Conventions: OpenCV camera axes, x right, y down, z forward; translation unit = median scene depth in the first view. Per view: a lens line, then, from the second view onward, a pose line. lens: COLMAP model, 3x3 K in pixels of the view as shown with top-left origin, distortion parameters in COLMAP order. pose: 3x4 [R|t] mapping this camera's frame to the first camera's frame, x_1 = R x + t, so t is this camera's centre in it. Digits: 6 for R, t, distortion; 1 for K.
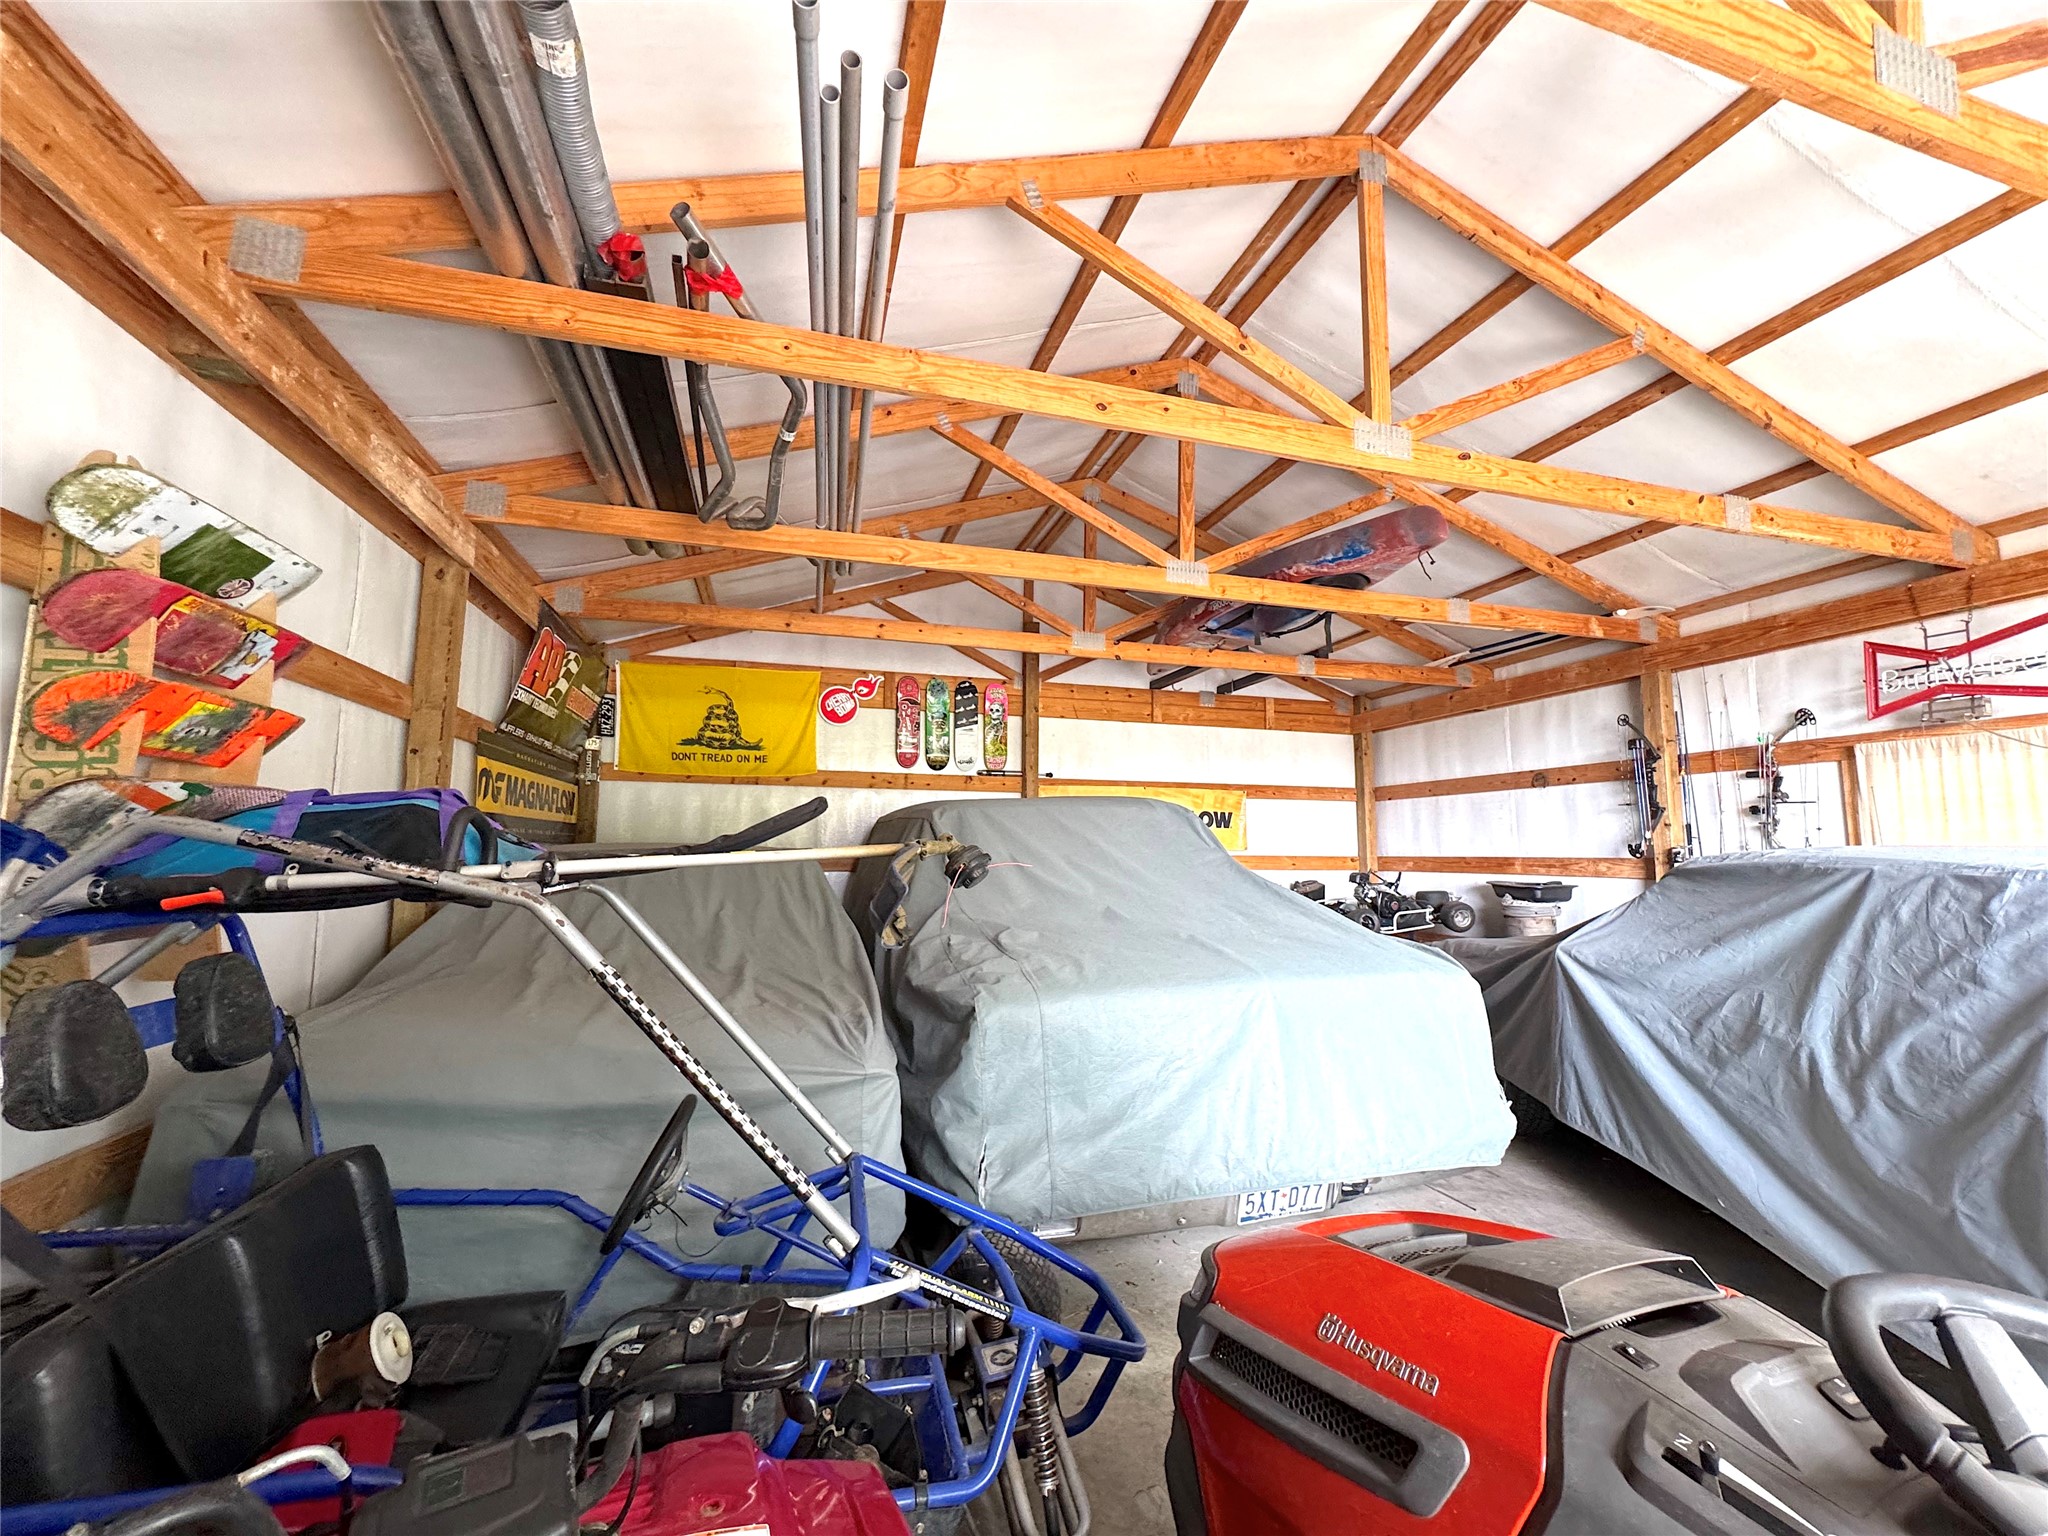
lens RADIAL K [[819.2, 0, 1024.0], [0, 819.2, 768.0], [0, 0, 1]] dist [0.000058, 0.000037]
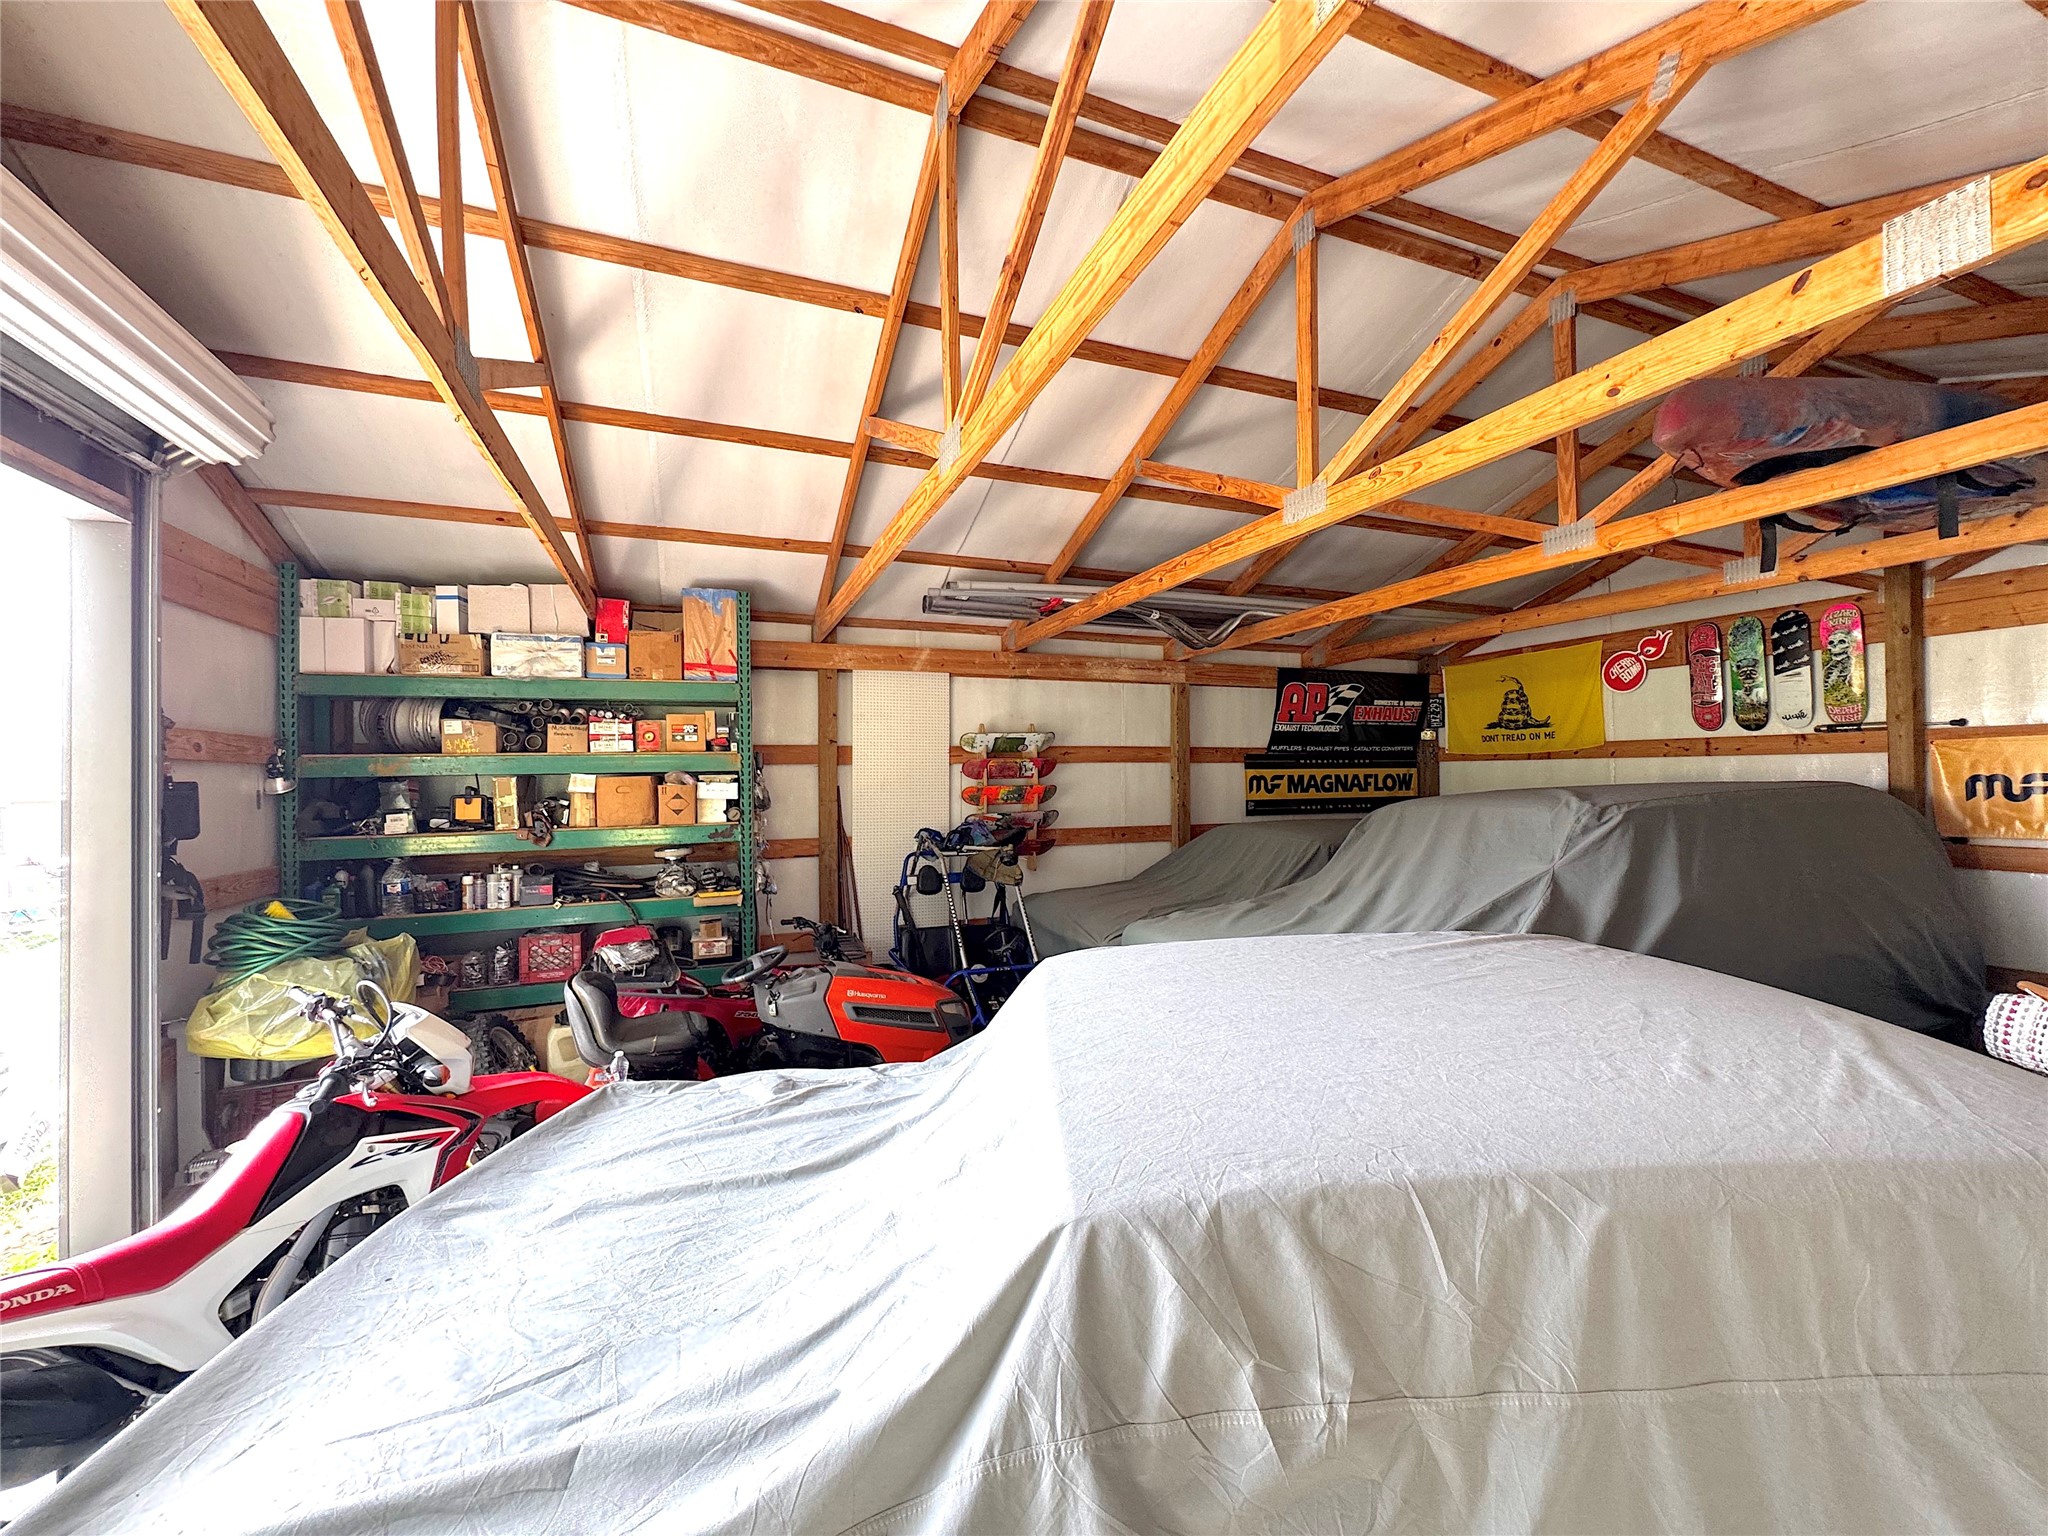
lens RADIAL K [[819.2, 0, 1024.0], [0, 819.2, 768.0], [0, 0, 1]] dist [0.000058, 0.000037]
pose [[0.096879, -0.018642, -0.995122, 0.646702], [0.110701, 0.993823, -0.007840, -0.034652], [0.989121, -0.109401, 0.098344, 0.206643]]
